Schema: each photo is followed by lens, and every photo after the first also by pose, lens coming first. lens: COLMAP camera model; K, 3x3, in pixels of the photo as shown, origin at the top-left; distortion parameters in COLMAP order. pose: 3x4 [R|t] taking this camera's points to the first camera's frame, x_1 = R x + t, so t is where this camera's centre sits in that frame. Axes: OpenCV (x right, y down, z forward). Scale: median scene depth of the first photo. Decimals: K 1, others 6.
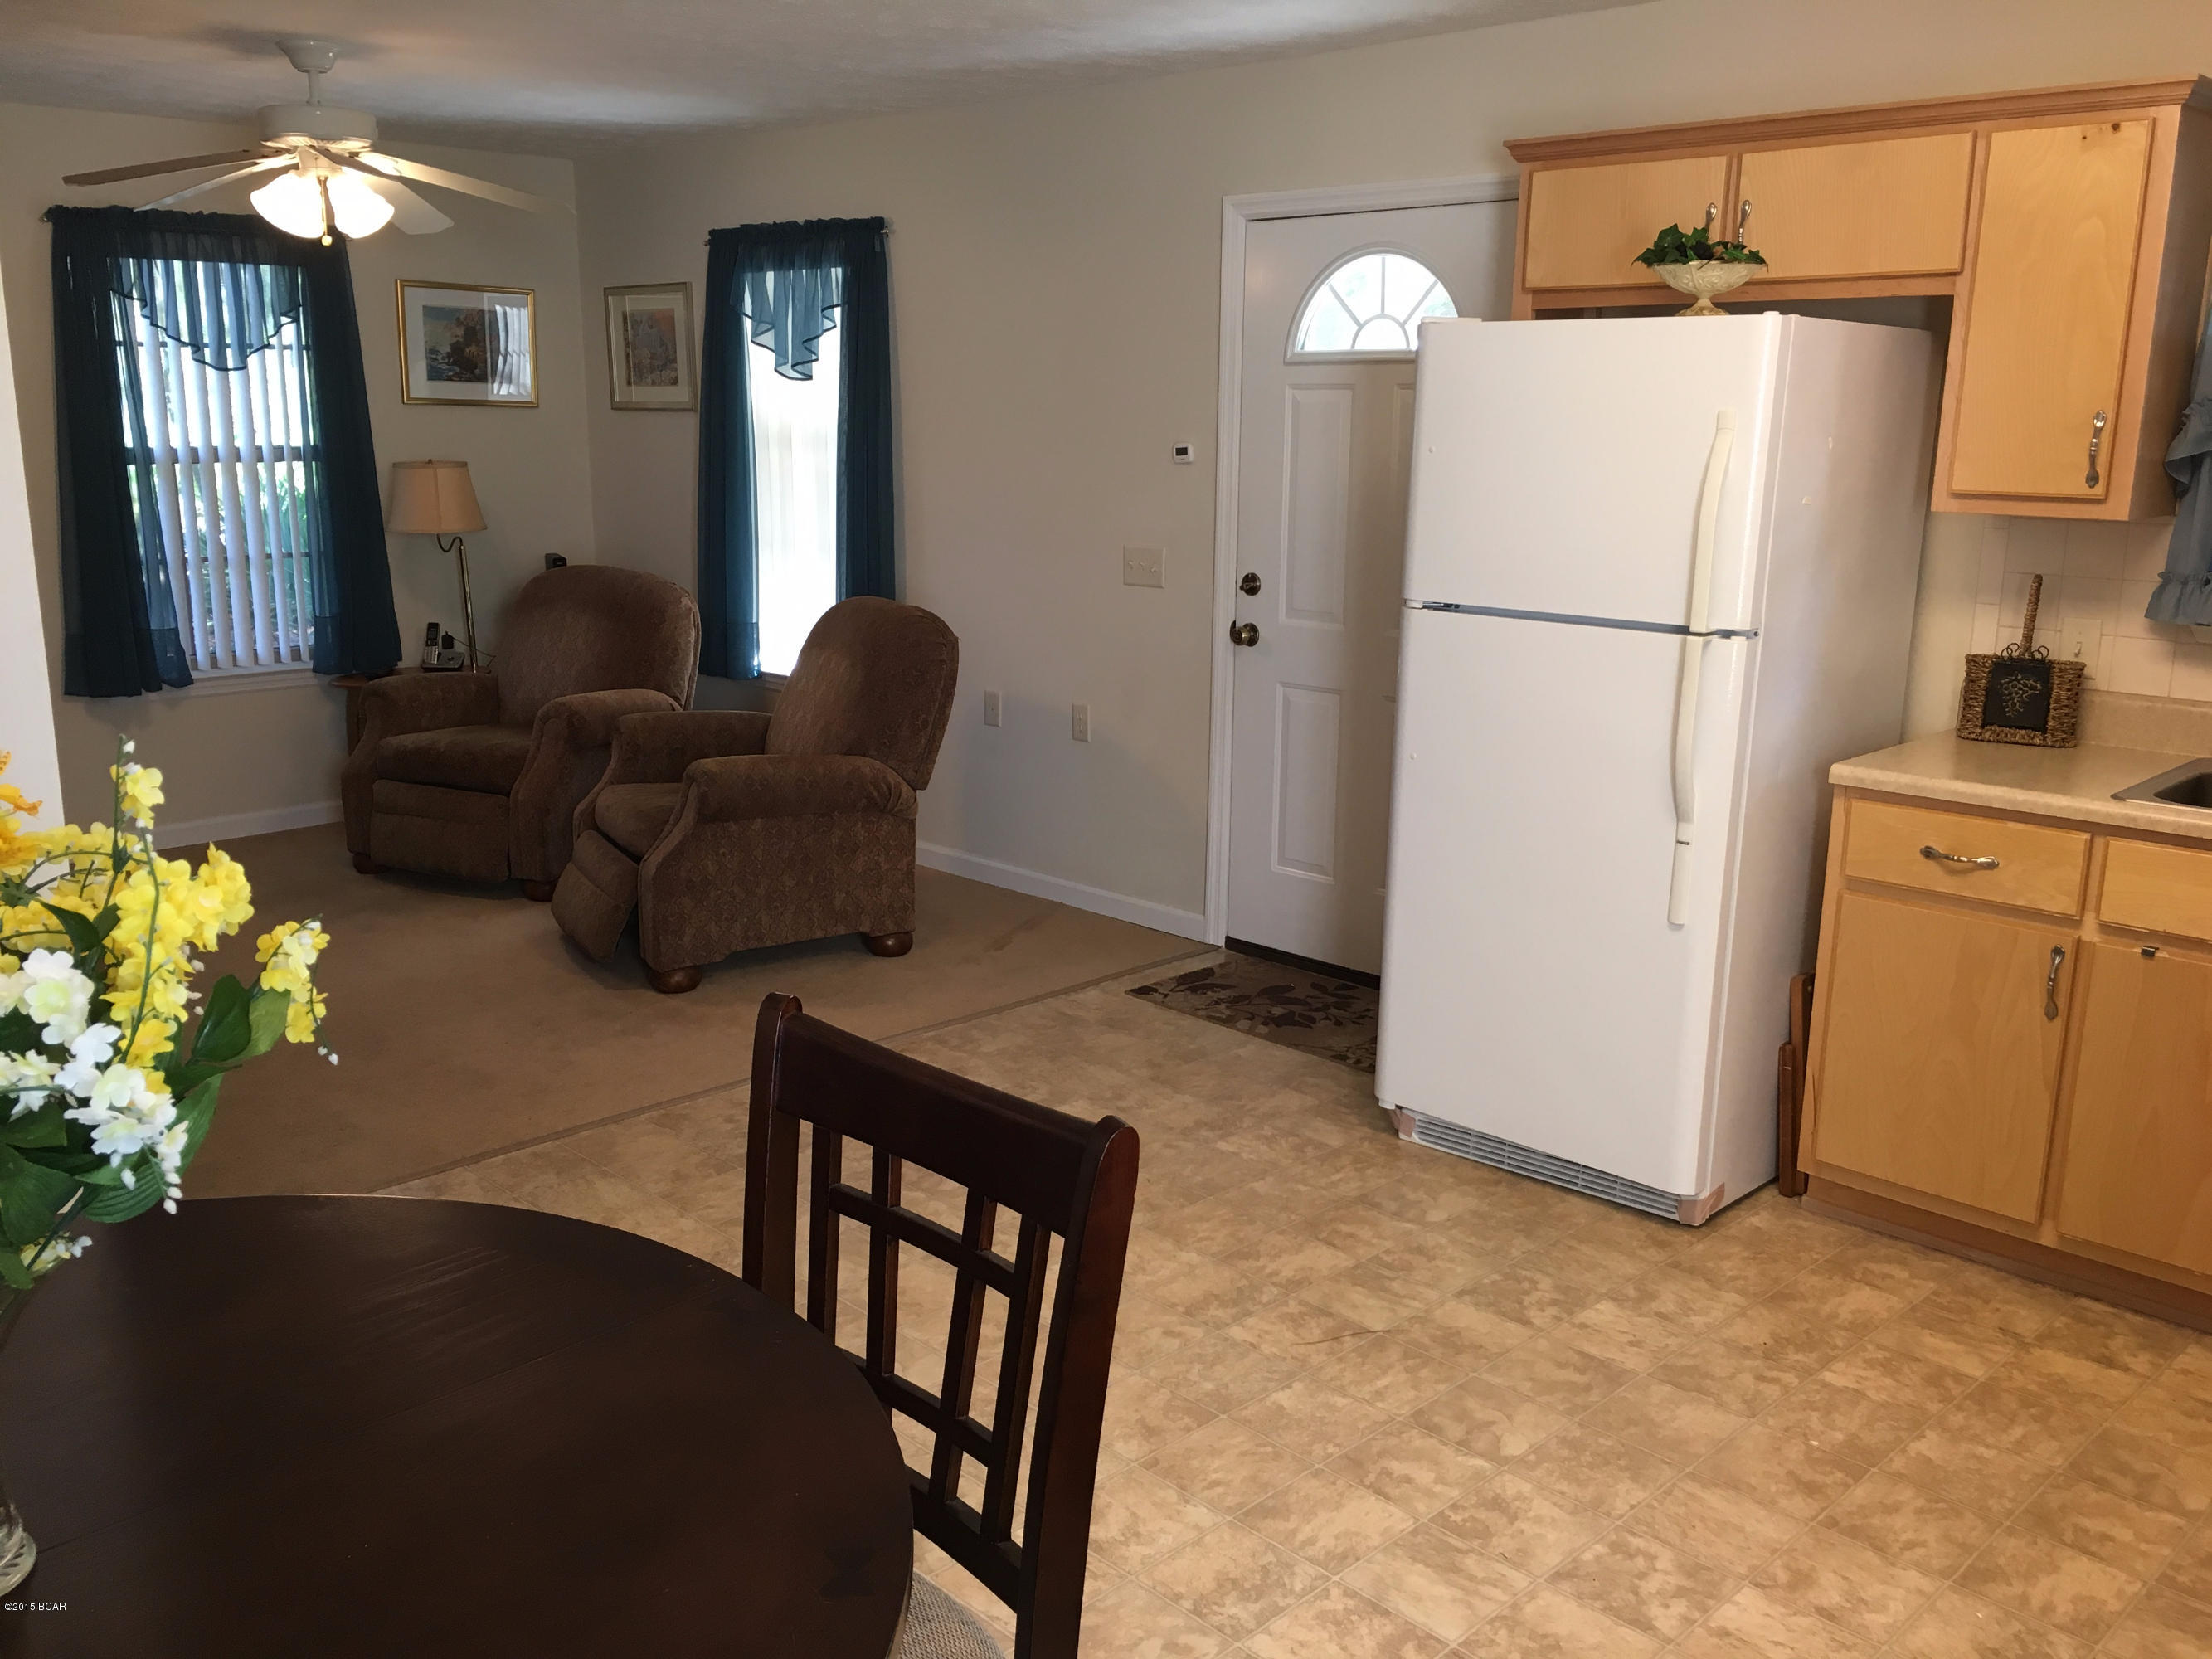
lens RADIAL K [[1892.4, 0, 1108.2], [0, 1892.4, 835.1], [0, 0, 1]] dist [0.081116, -0.115444]
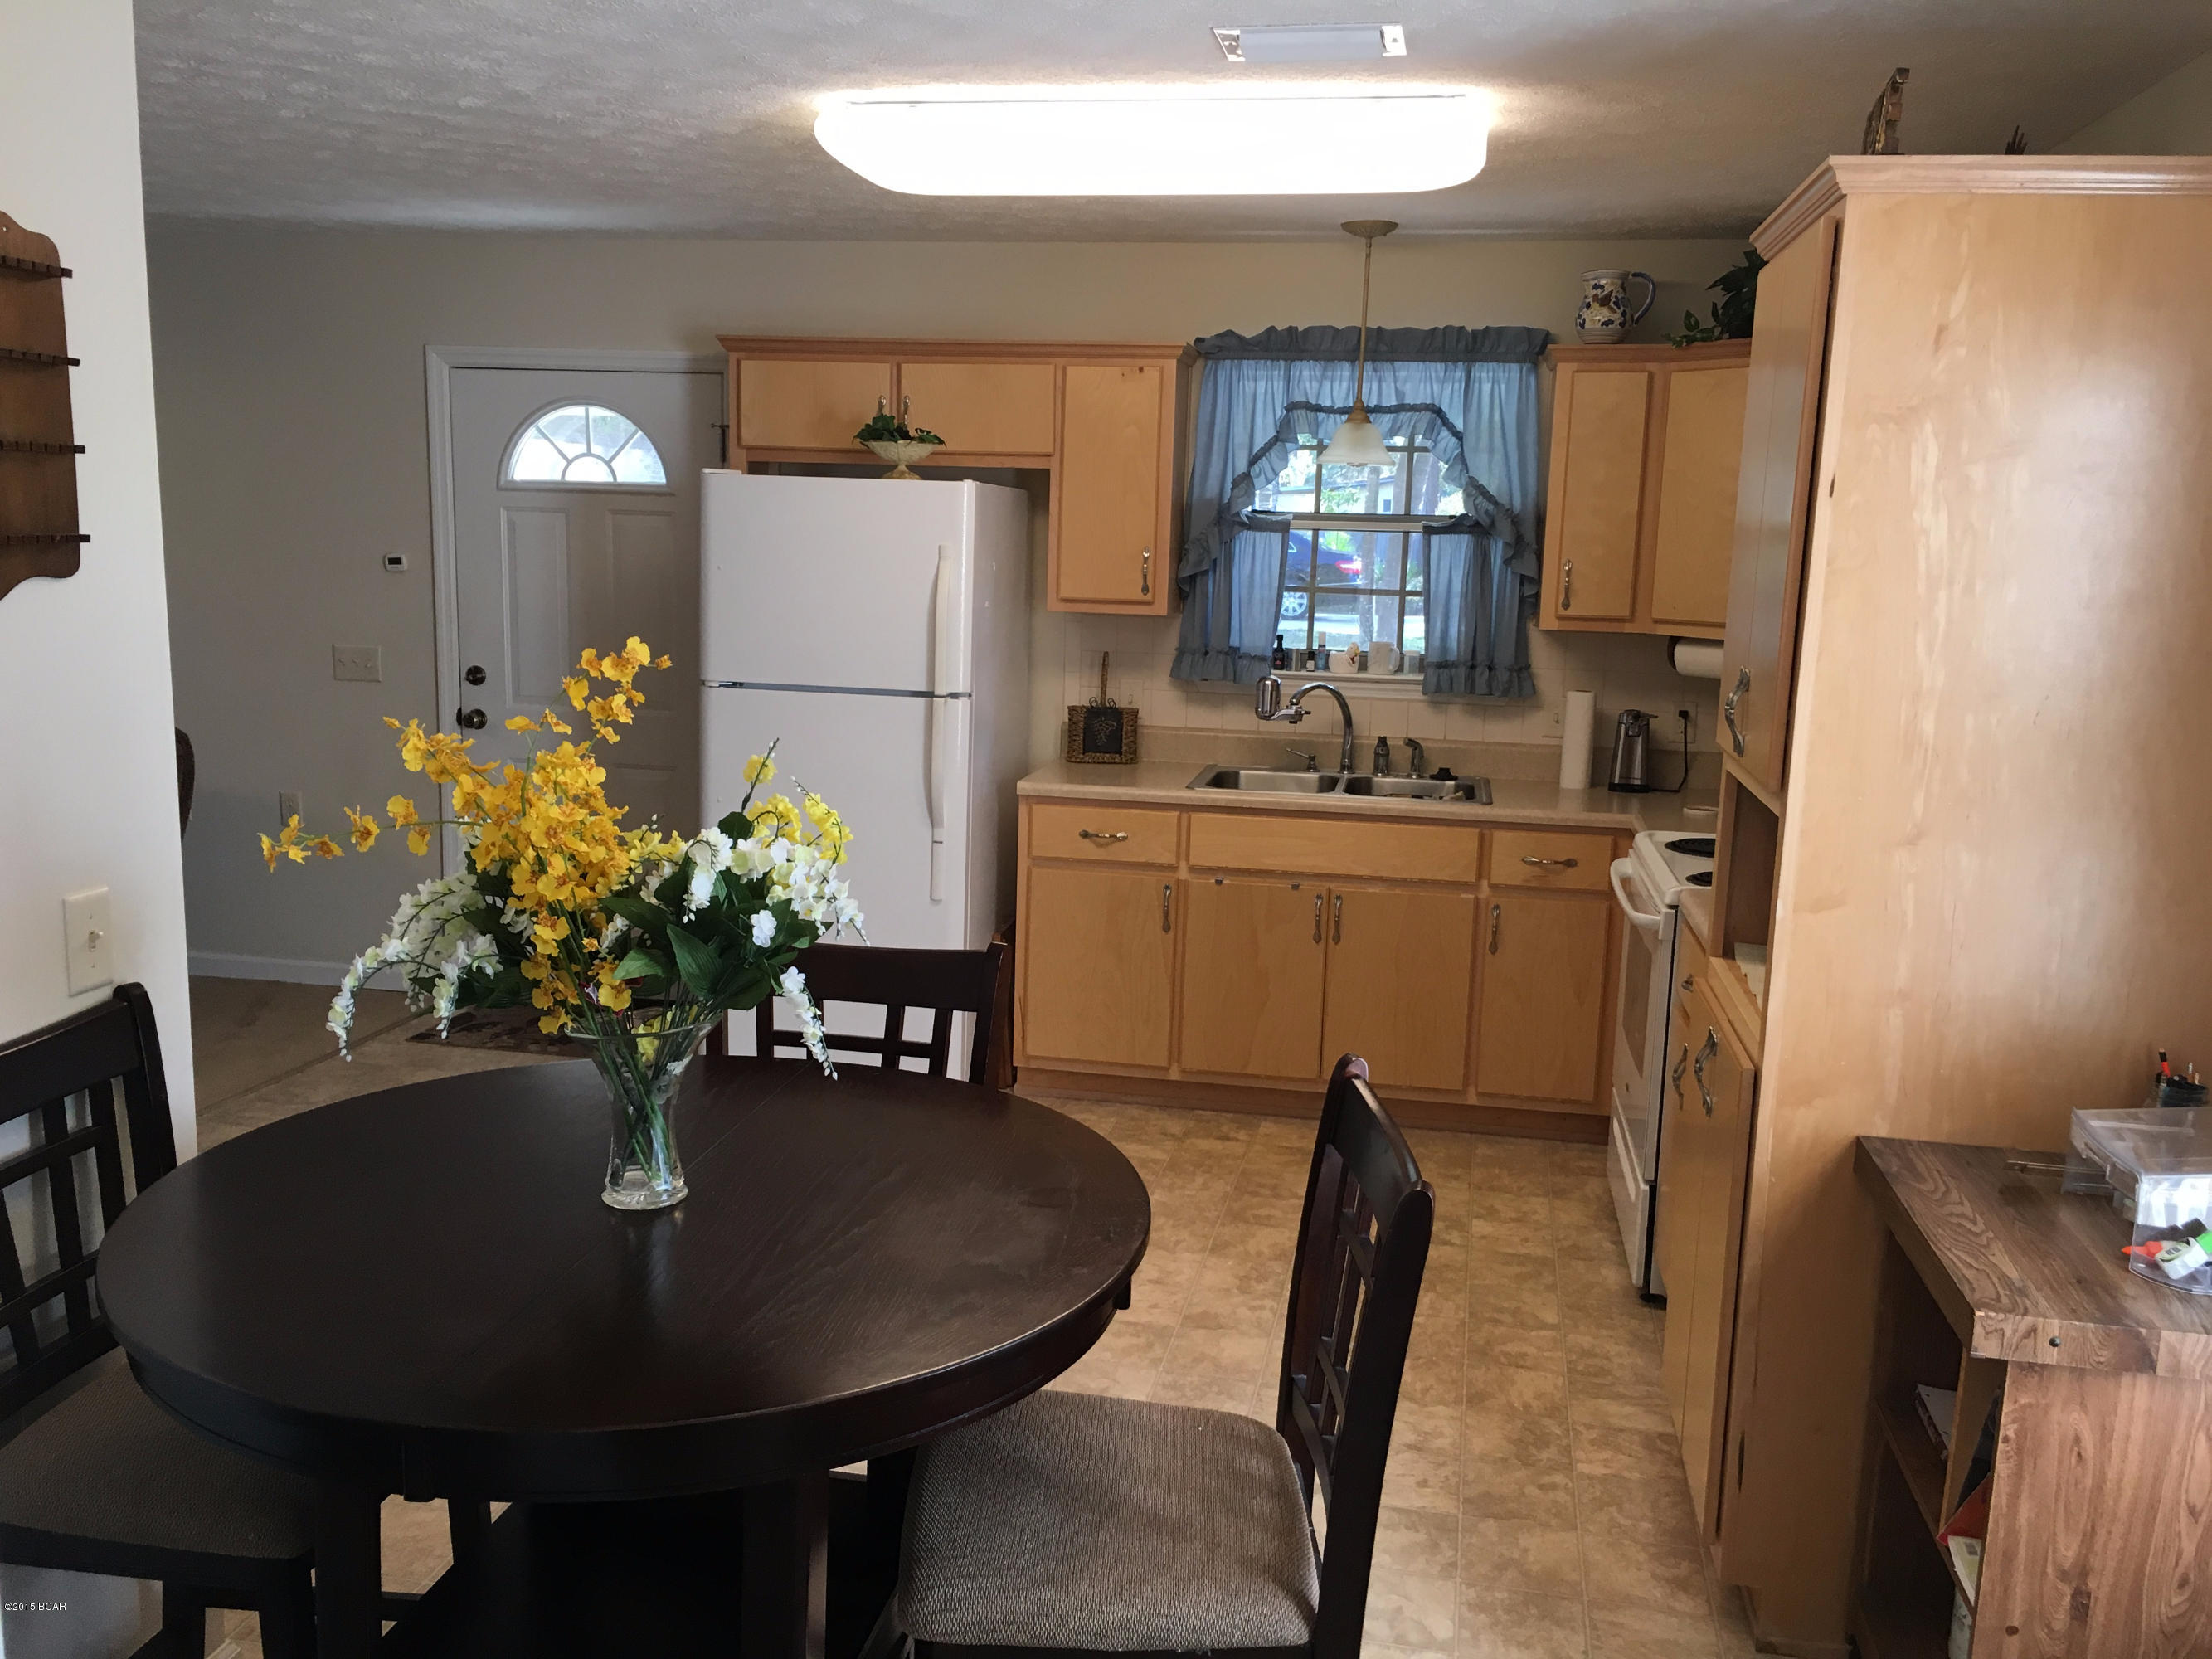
lens RADIAL K [[1892.4, 0, 1107.5], [0, 1892.4, 831.9], [0, 0, 1]] dist [0.081116, -0.115444]
pose [[0.830303, -0.079088, 0.551672, -0.381122], [0.105819, 0.994245, -0.016730, 0.034030], [-0.547174, 0.072268, 0.833893, -0.260528]]
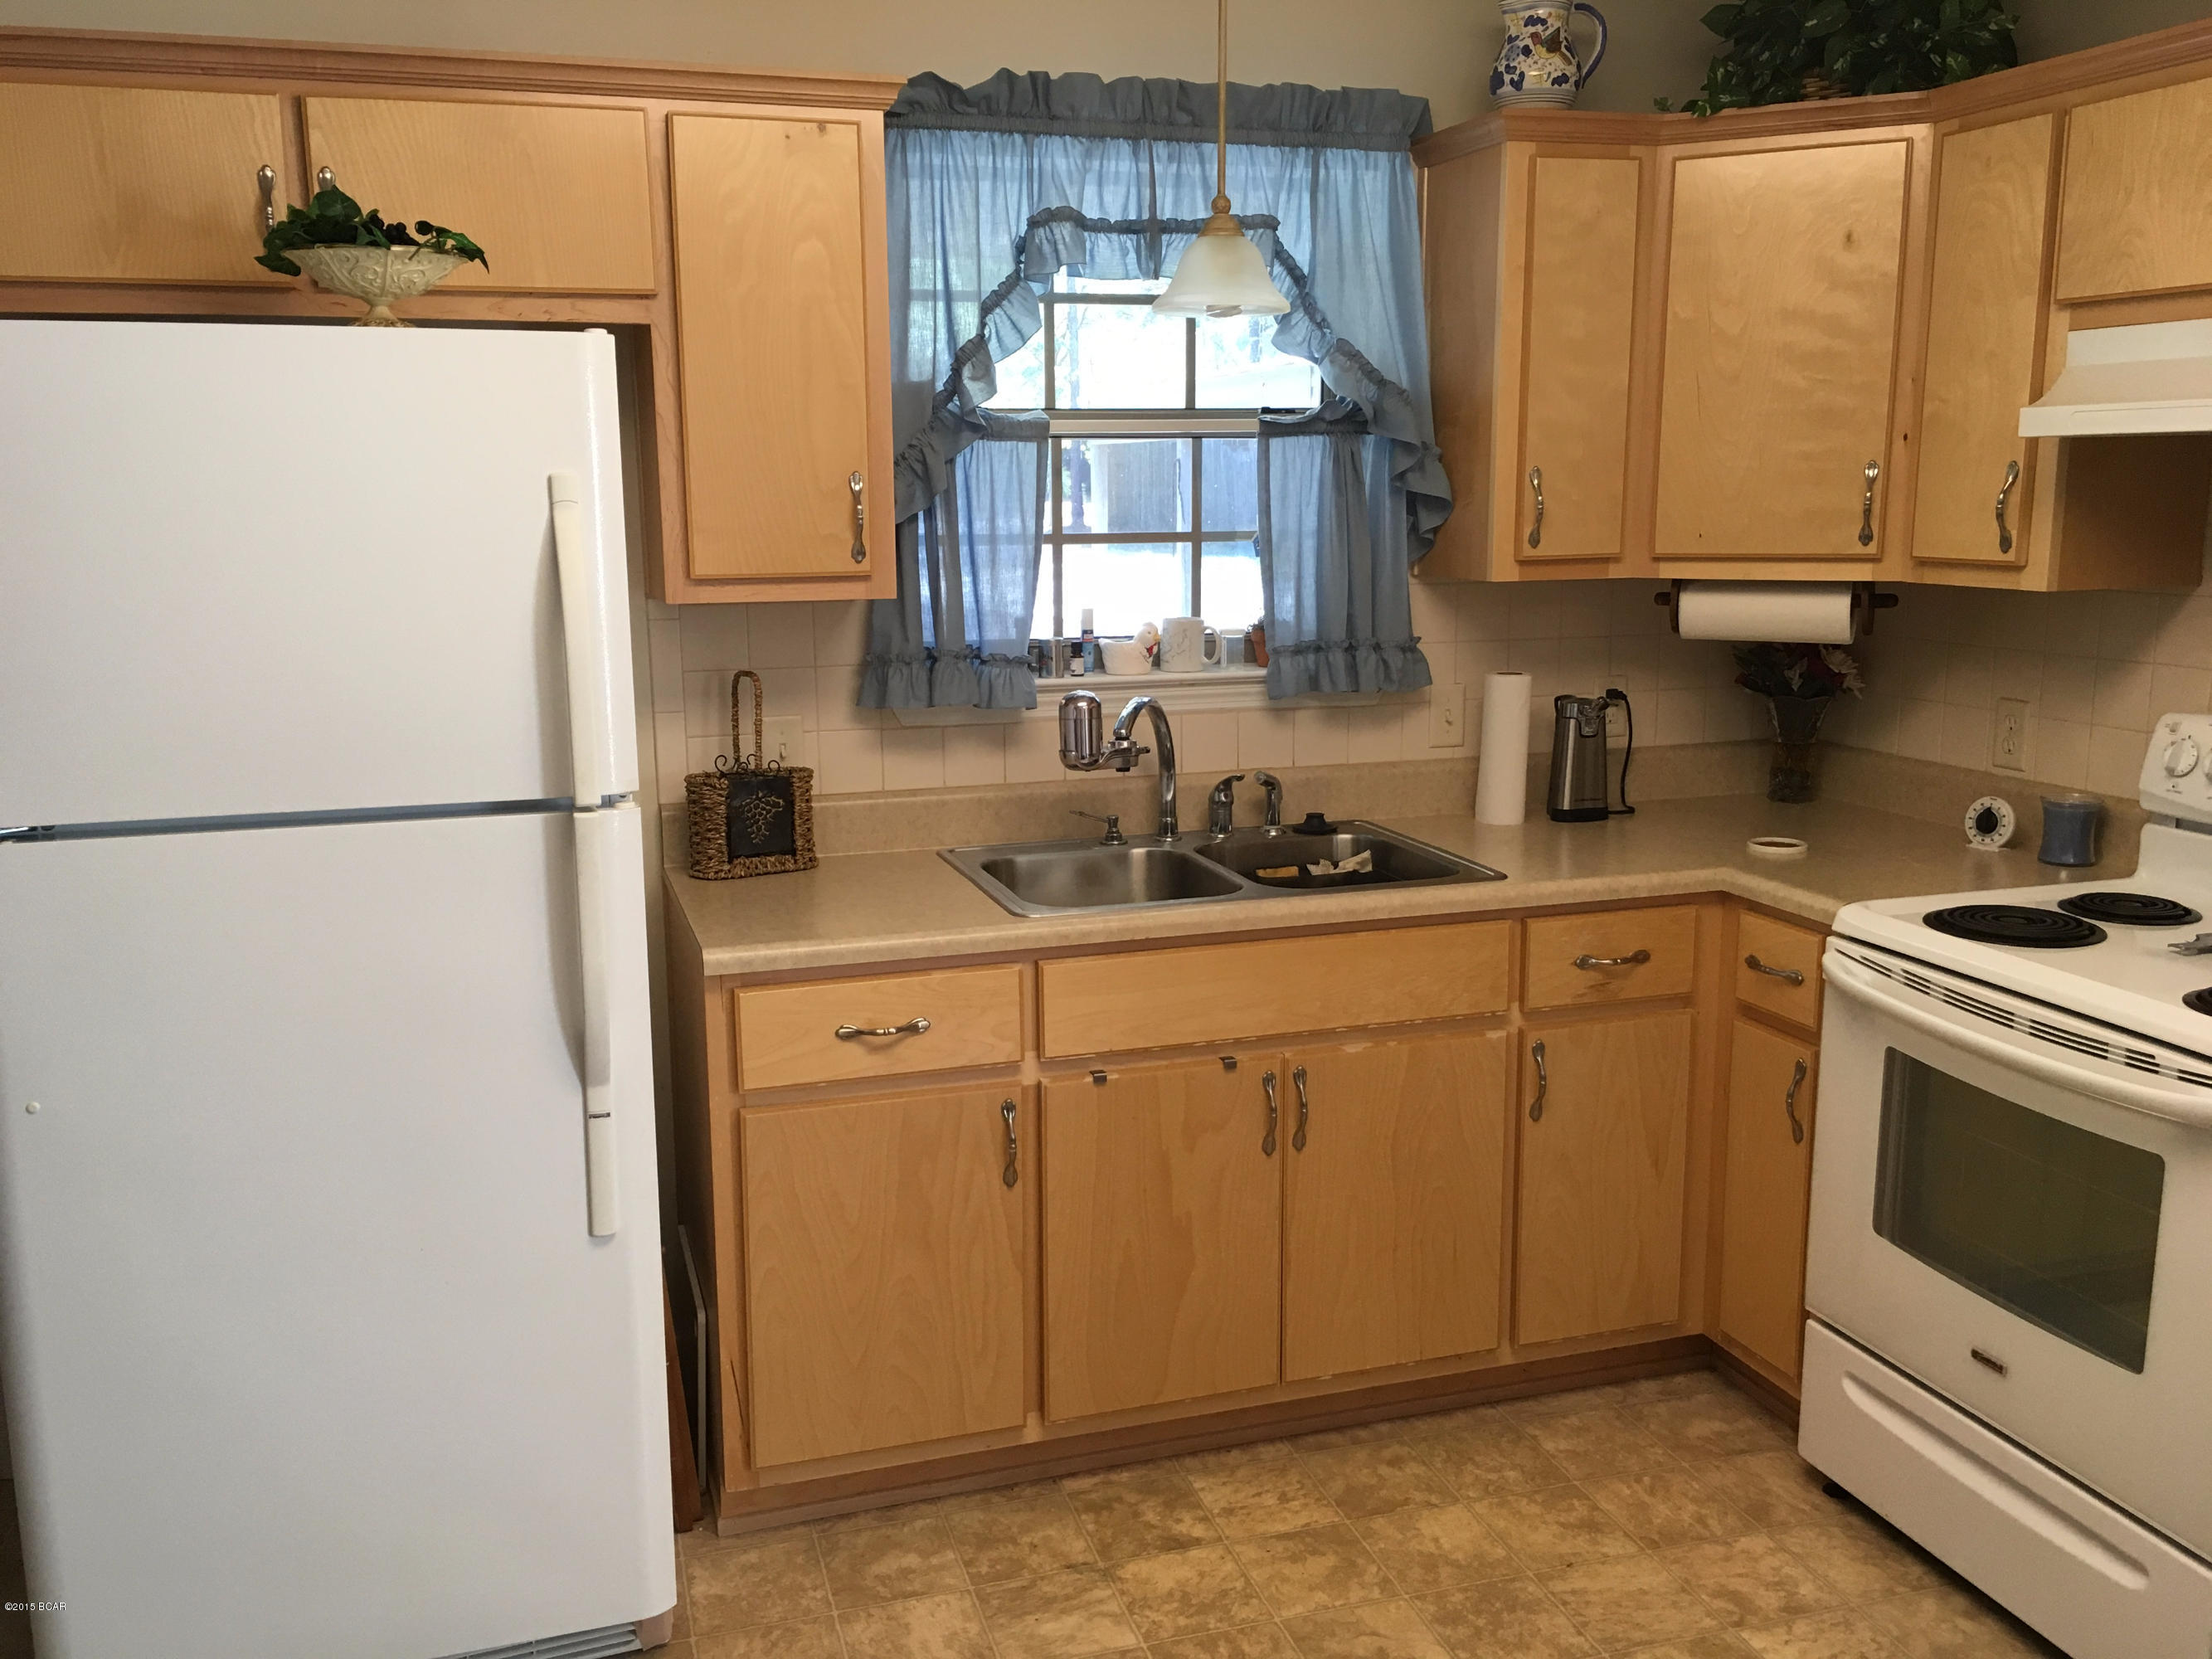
lens RADIAL K [[1892.4, 0, 1095.2], [0, 1892.4, 832.5], [0, 0, 1]] dist [0.081116, -0.115444]
pose [[0.469015, -0.178419, 0.864981, -0.178072], [0.210755, 0.973698, 0.086567, -0.115273], [-0.857676, 0.141697, 0.494282, 0.512449]]
